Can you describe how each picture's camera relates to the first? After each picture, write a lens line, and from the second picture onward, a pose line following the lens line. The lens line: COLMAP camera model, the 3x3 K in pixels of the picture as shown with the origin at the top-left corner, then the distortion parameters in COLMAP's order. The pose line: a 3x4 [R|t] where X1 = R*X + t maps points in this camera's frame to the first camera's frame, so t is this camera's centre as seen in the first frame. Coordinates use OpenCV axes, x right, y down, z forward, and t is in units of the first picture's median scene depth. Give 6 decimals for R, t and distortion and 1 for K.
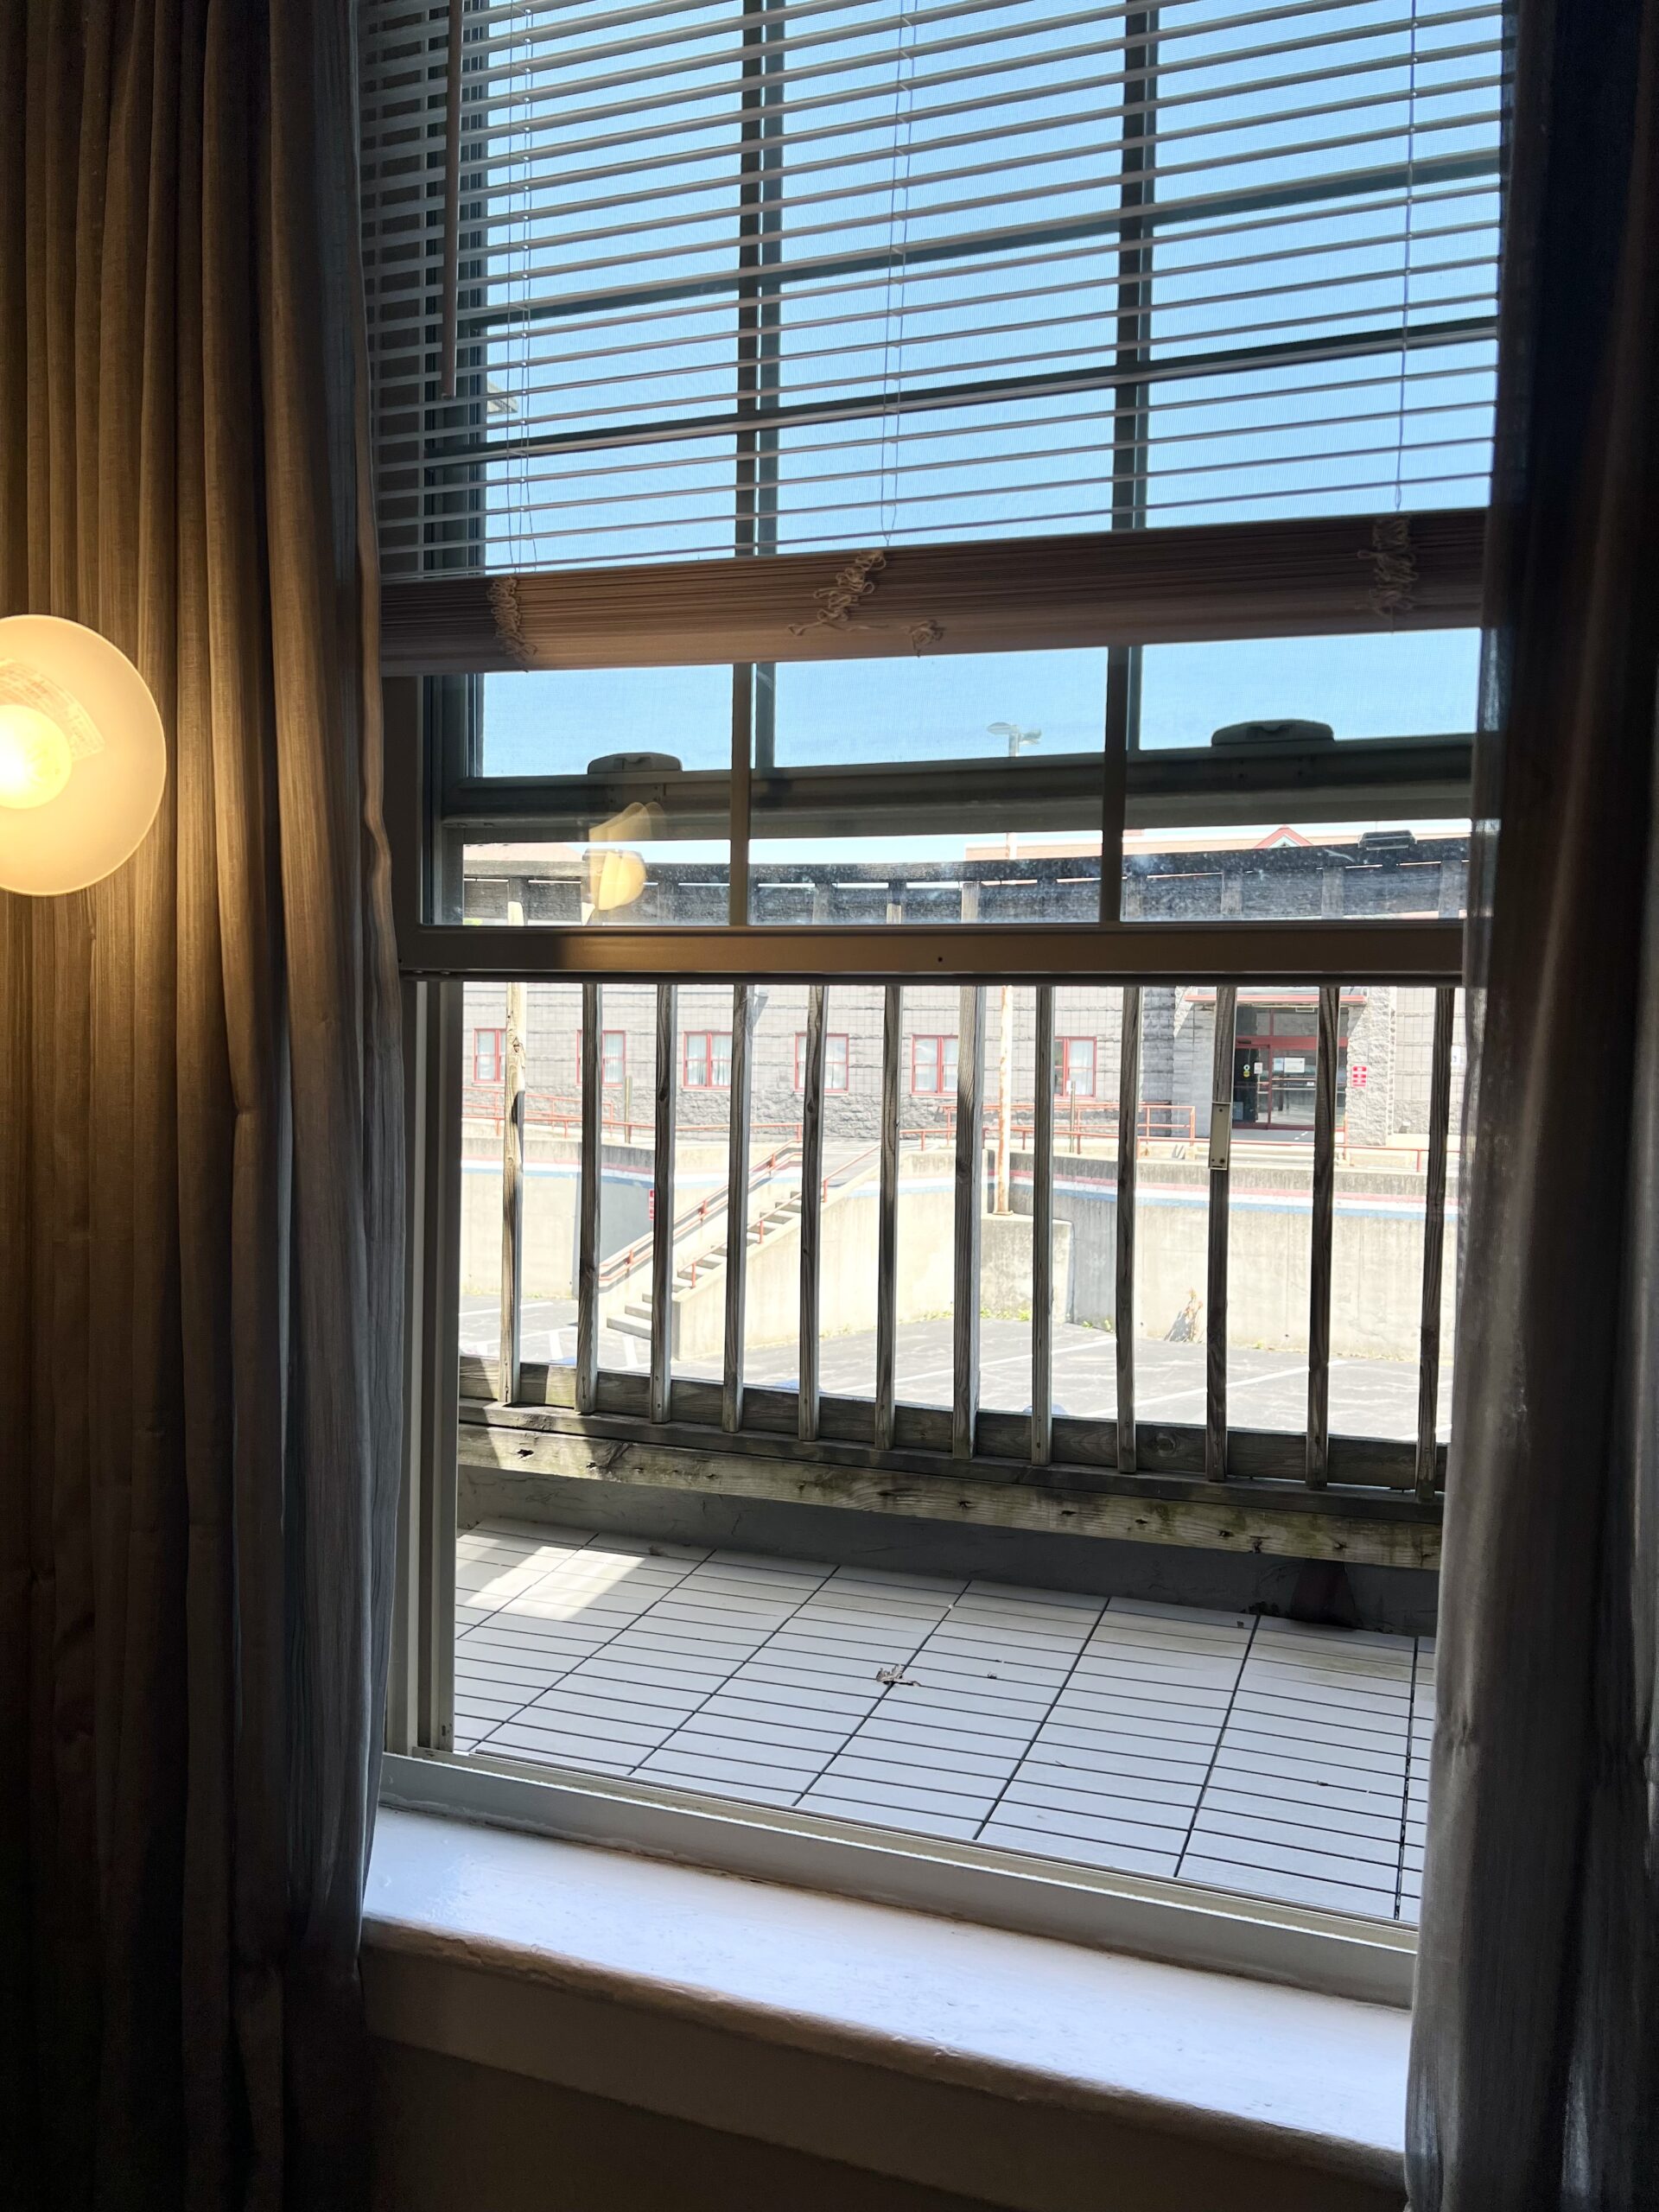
lens RADIAL K [[1651.1, 0, 829.5], [0, 1651.1, 1106.0], [0, 0, 1]] dist [0.105148, -0.033010]
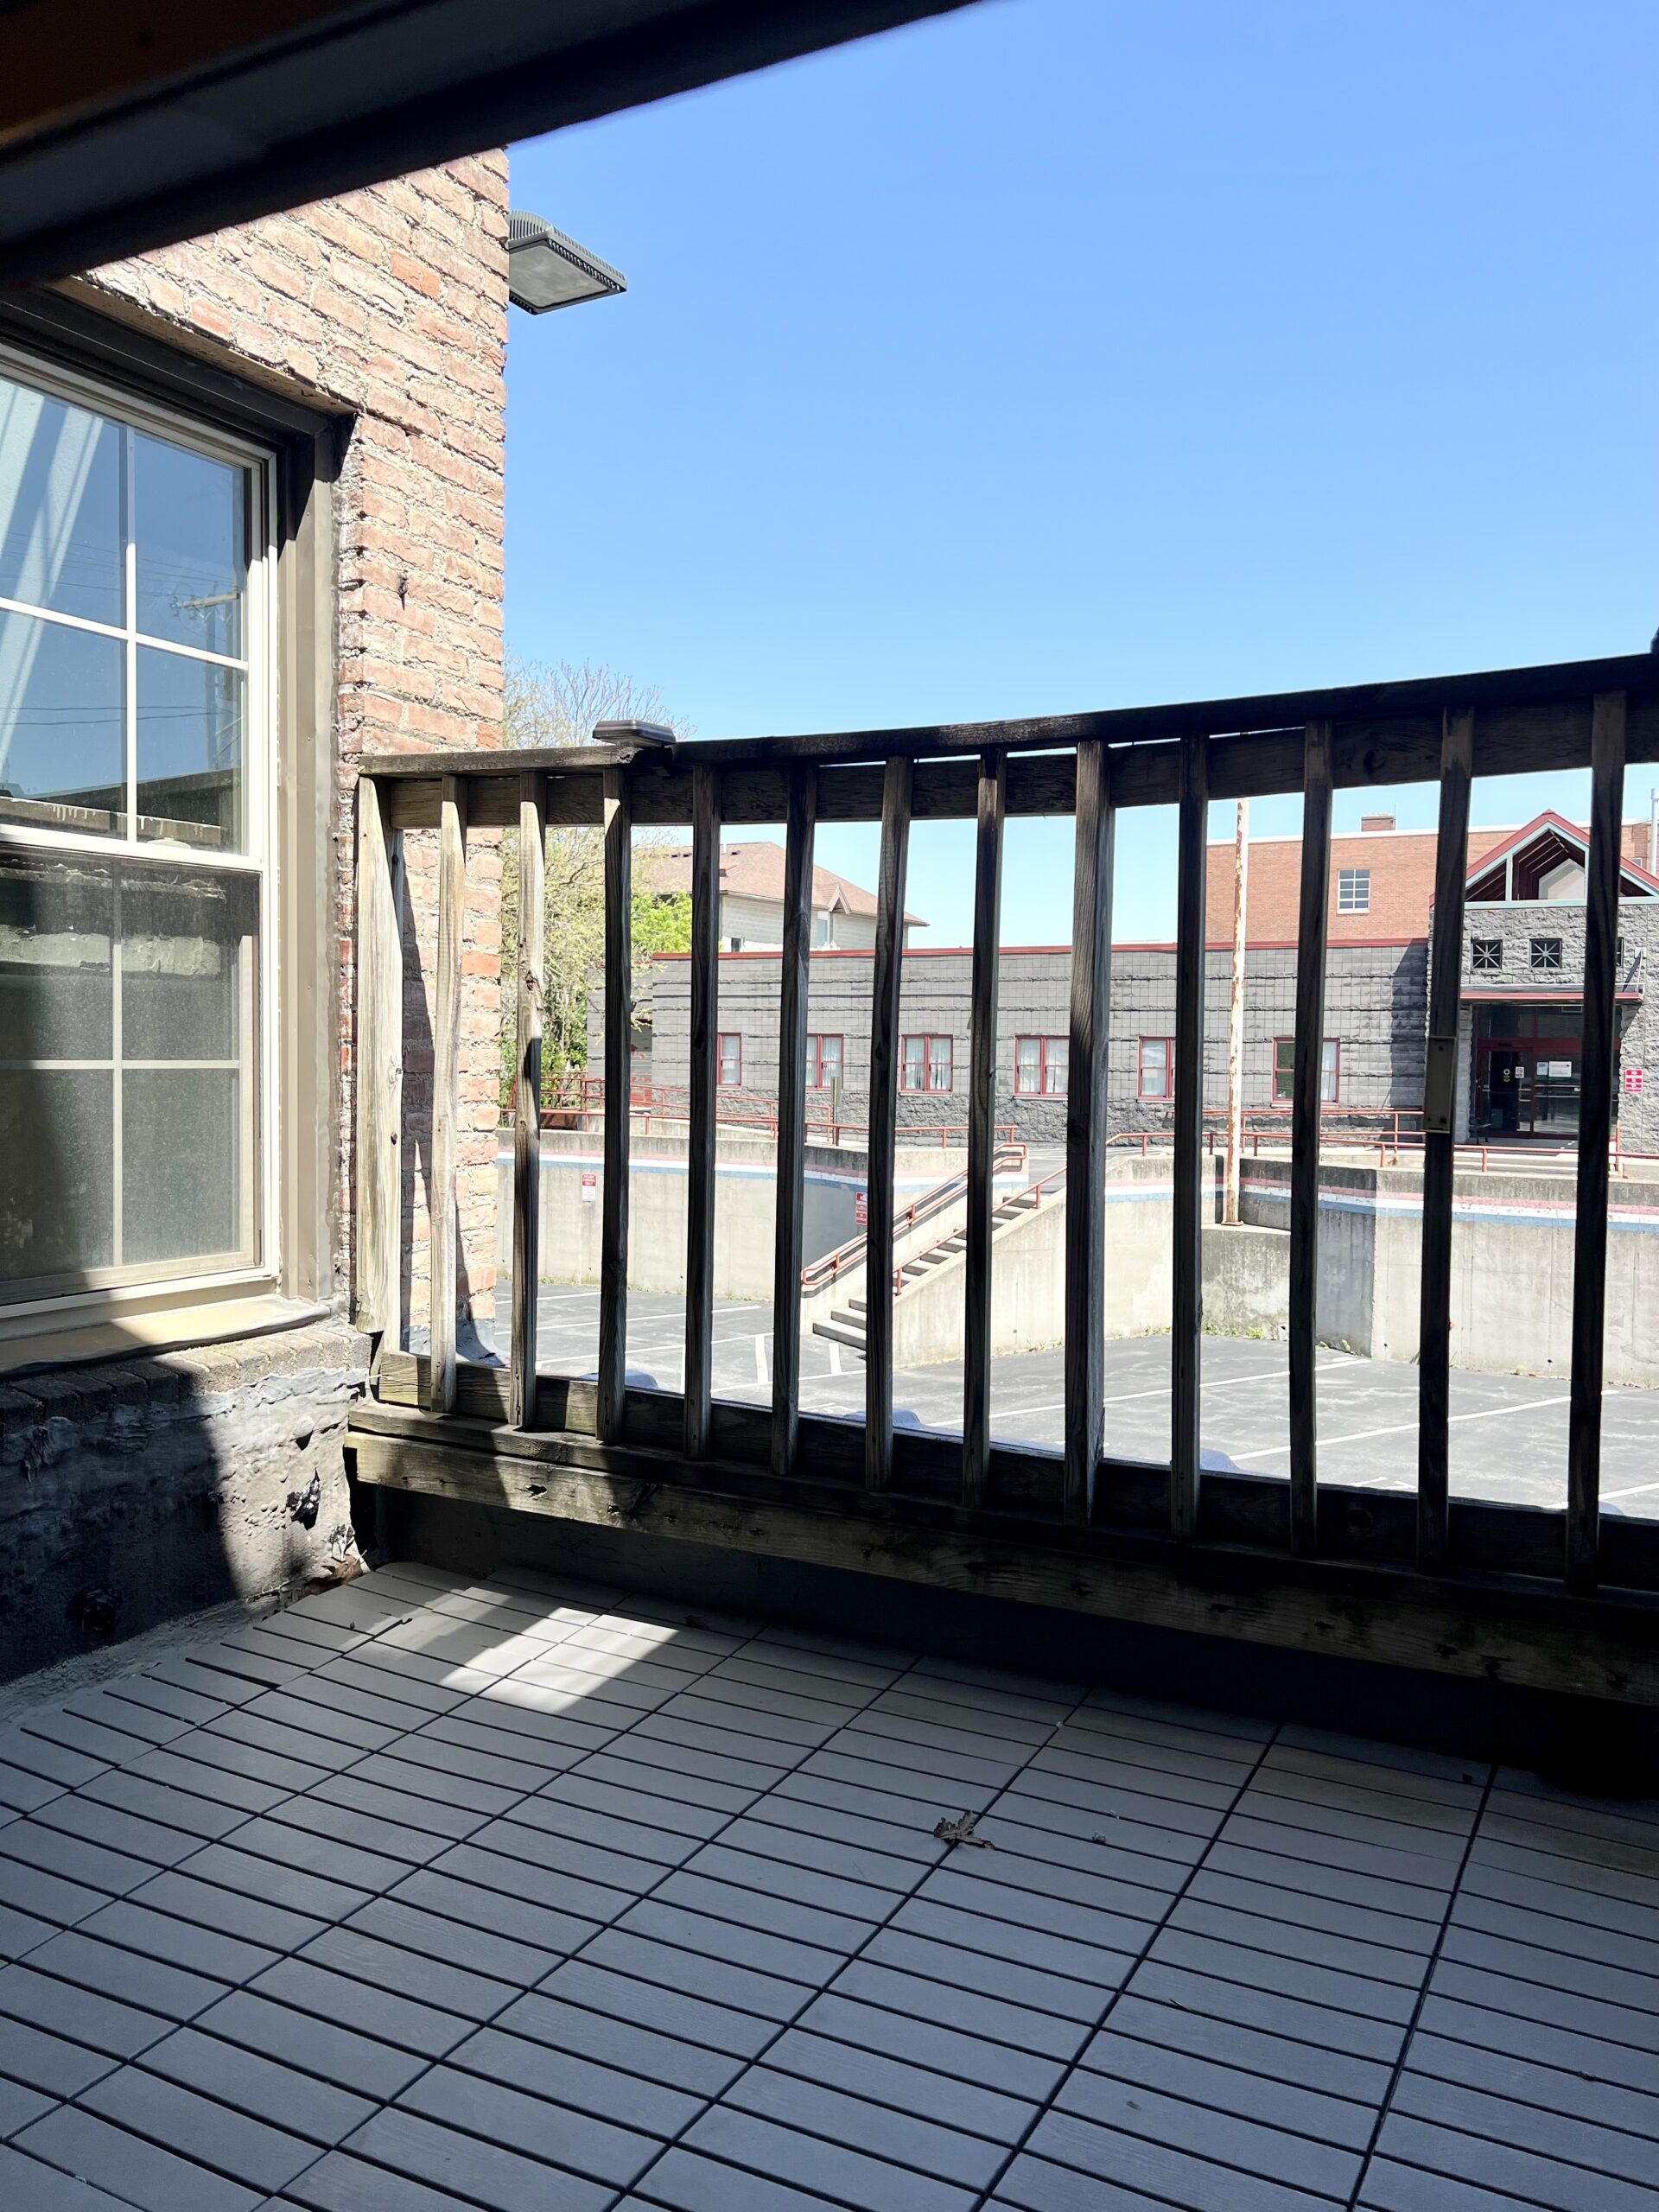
lens RADIAL K [[1660.8, 0, 824.6], [0, 1660.8, 1095.2], [0, 0, 1]] dist [0.046053, -0.035158]
pose [[0.989950, 0.002828, -0.141390, 0.069209], [-0.004471, 0.999926, -0.011305, 0.028728], [0.141348, 0.011823, 0.989889, 0.234962]]
